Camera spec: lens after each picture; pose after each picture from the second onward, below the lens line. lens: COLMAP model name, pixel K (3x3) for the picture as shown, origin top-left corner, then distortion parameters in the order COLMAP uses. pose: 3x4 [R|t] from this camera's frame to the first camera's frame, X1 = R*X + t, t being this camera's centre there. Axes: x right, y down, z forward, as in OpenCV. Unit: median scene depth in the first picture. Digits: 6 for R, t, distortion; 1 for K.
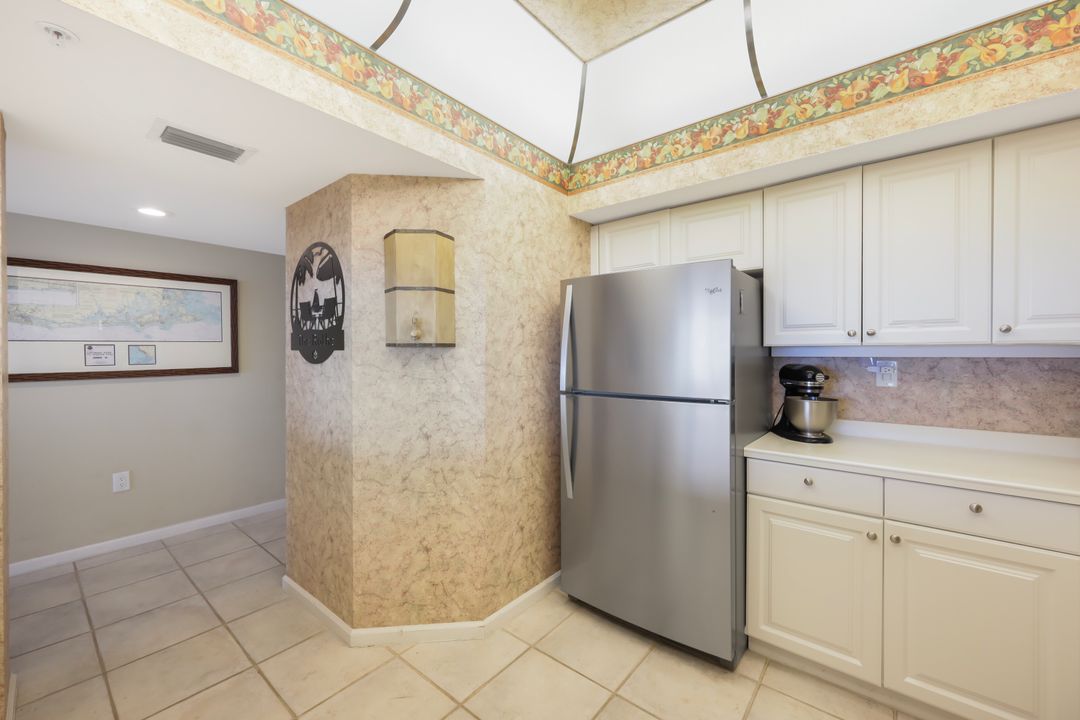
lens RADIAL K [[439.0, 0, 535.3], [0, 439.0, 355.6], [0, 0, 1]] dist [-0.001700, -0.000042]
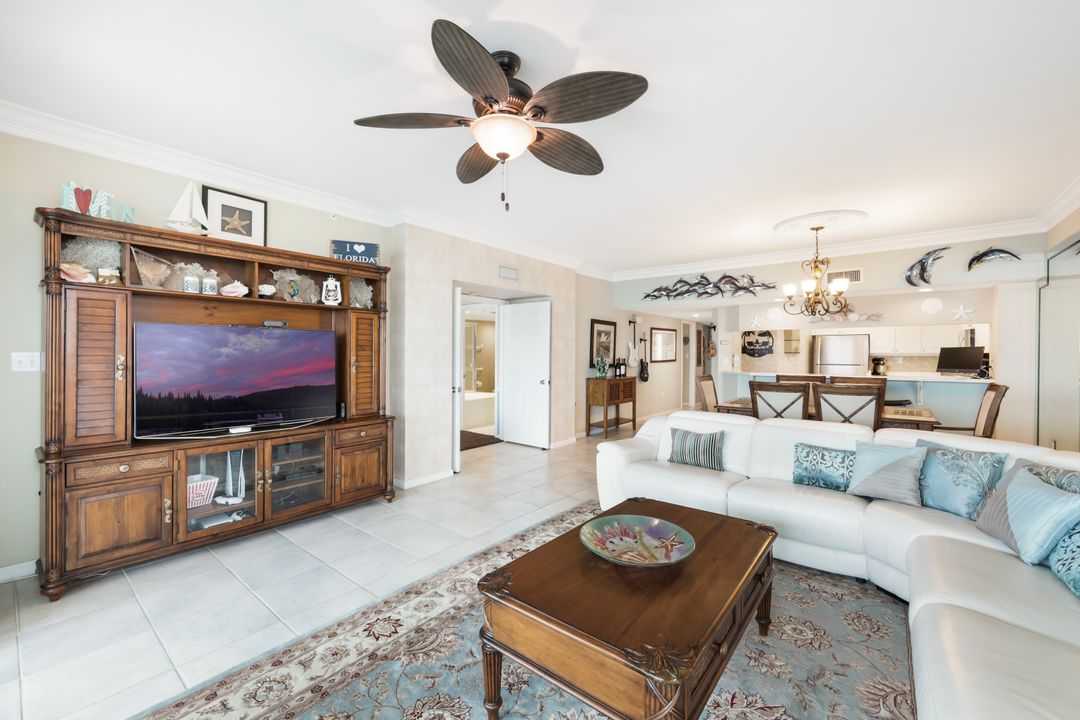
lens RADIAL K [[439.0, 0, 535.3], [0, 439.0, 355.6], [0, 0, 1]] dist [-0.001700, -0.000042]
pose [[0.999886, 0.002972, 0.014802, -2.863571], [-0.002944, 0.999994, -0.001933, 0.018876], [-0.014808, 0.001889, 0.999889, -3.275356]]
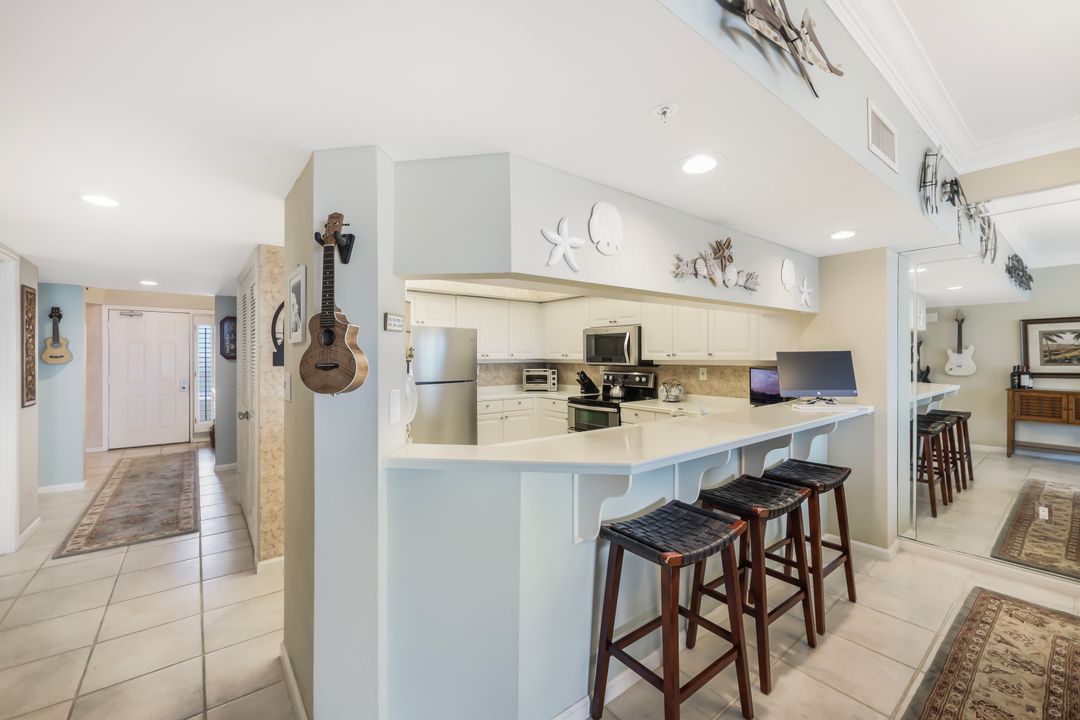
lens RADIAL K [[439.0, 0, 535.3], [0, 439.0, 355.6], [0, 0, 1]] dist [-0.001700, -0.000042]
pose [[0.202515, 0.000901, 0.979279, -1.939016], [0.008631, 0.999959, -0.002704, -0.034296], [-0.979241, 0.009000, 0.202499, 0.073194]]
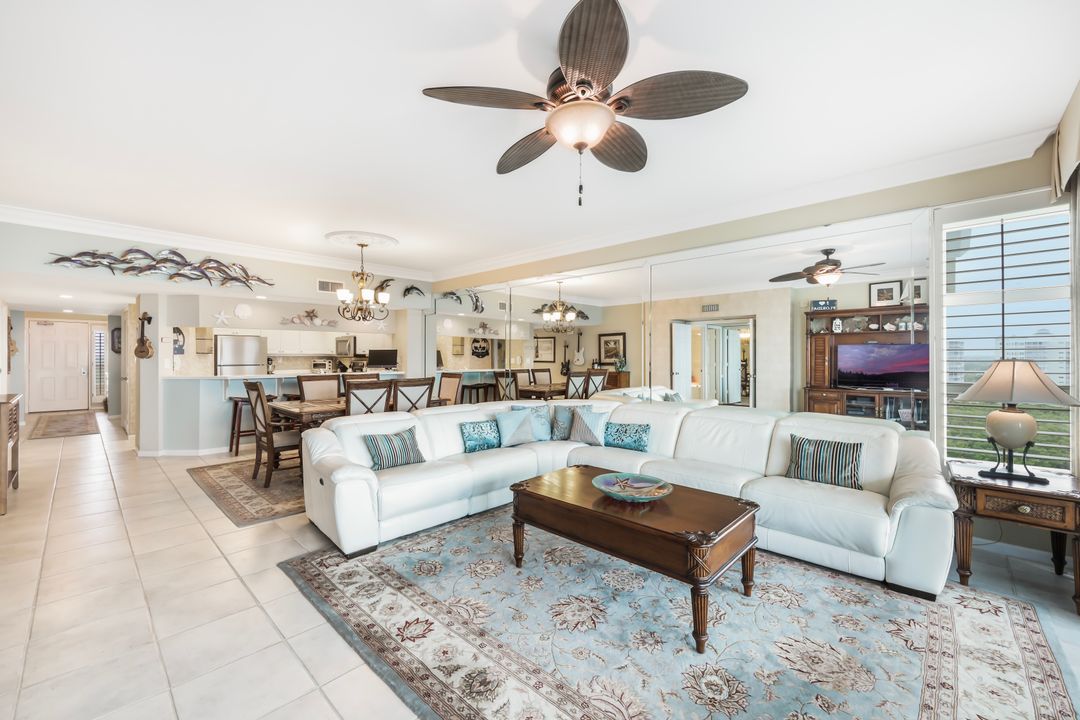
lens RADIAL K [[439.0, 0, 535.3], [0, 439.0, 355.6], [0, 0, 1]] dist [-0.001700, -0.000042]
pose [[0.060538, -0.000621, 0.998166, -3.964013], [0.004587, 0.999989, 0.000344, 0.009478], [-0.998155, 0.004558, 0.060540, -2.149915]]
